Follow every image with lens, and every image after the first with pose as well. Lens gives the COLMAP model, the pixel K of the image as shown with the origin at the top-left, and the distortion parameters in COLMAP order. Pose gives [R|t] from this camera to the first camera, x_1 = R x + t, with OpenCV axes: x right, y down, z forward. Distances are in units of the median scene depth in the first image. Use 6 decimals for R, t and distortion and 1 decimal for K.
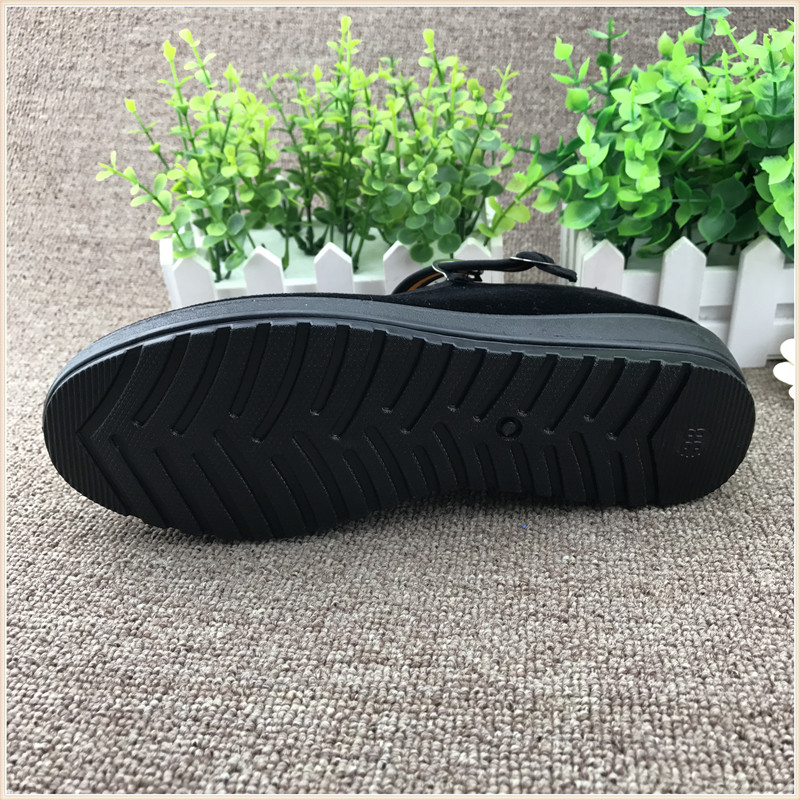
lens RADIAL K [[844.8, 0, 412.9], [0, 844.8, 426.0], [0, 0, 1]] dist [0.013302, 0.000000]
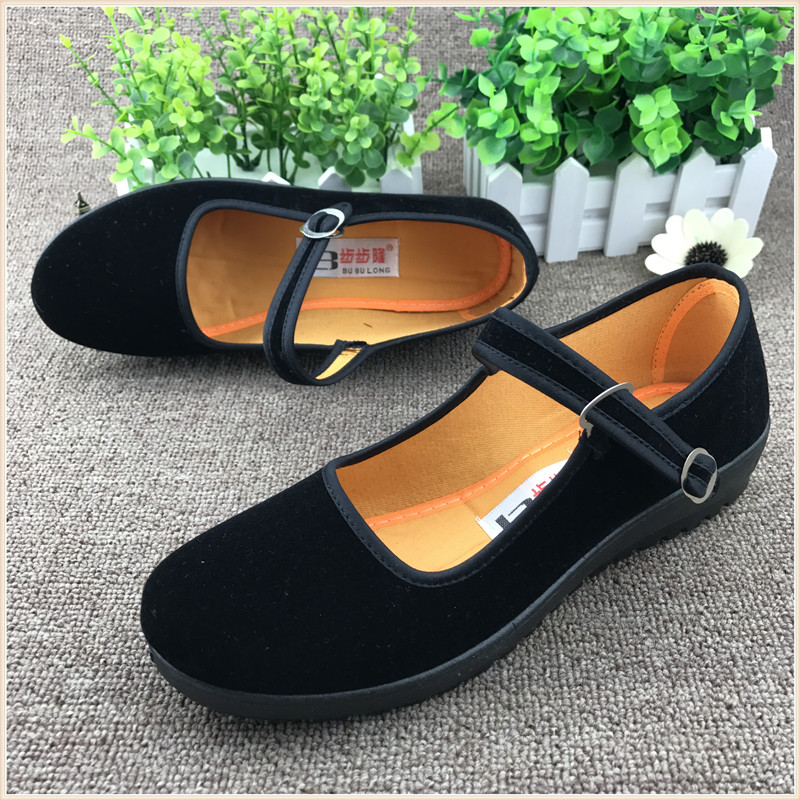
lens RADIAL K [[844.8, 0, 401.9], [0, 844.8, 396.0], [0, 0, 1]] dist [0.013302, 0.000000]
pose [[0.991449, -0.082887, 0.100791, -0.110663], [0.058856, 0.973376, 0.221529, -0.289520], [-0.116470, -0.213702, 0.969931, -0.333247]]
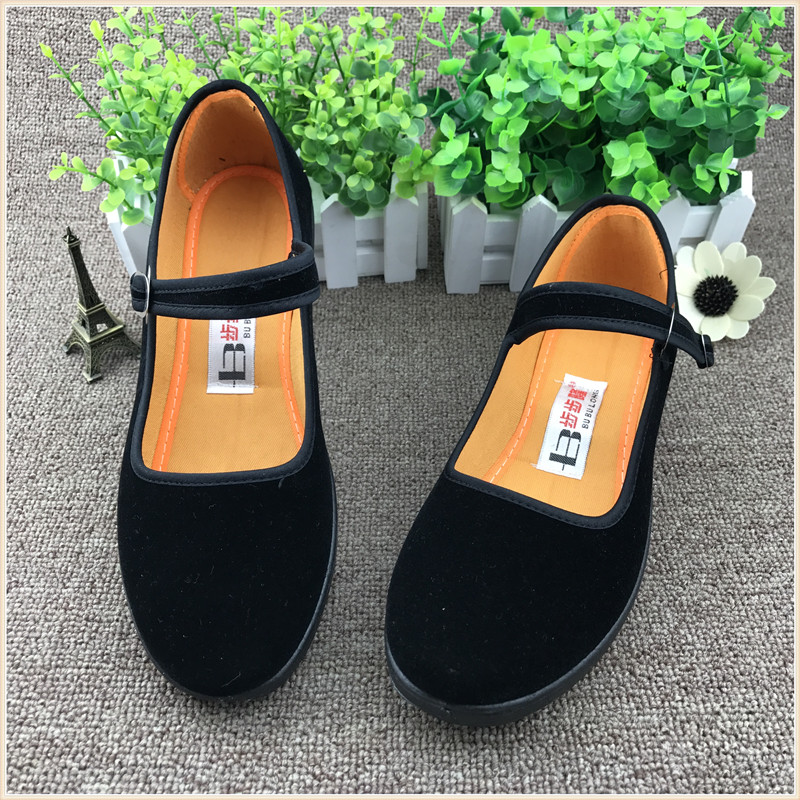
lens RADIAL K [[844.8, 0, 405.1], [0, 844.8, 397.6], [0, 0, 1]] dist [0.013302, 0.000000]
pose [[0.987153, -0.082900, 0.136590, -0.169811], [0.035104, 0.946509, 0.320762, -0.552916], [-0.155875, -0.311846, 0.937259, -0.203210]]
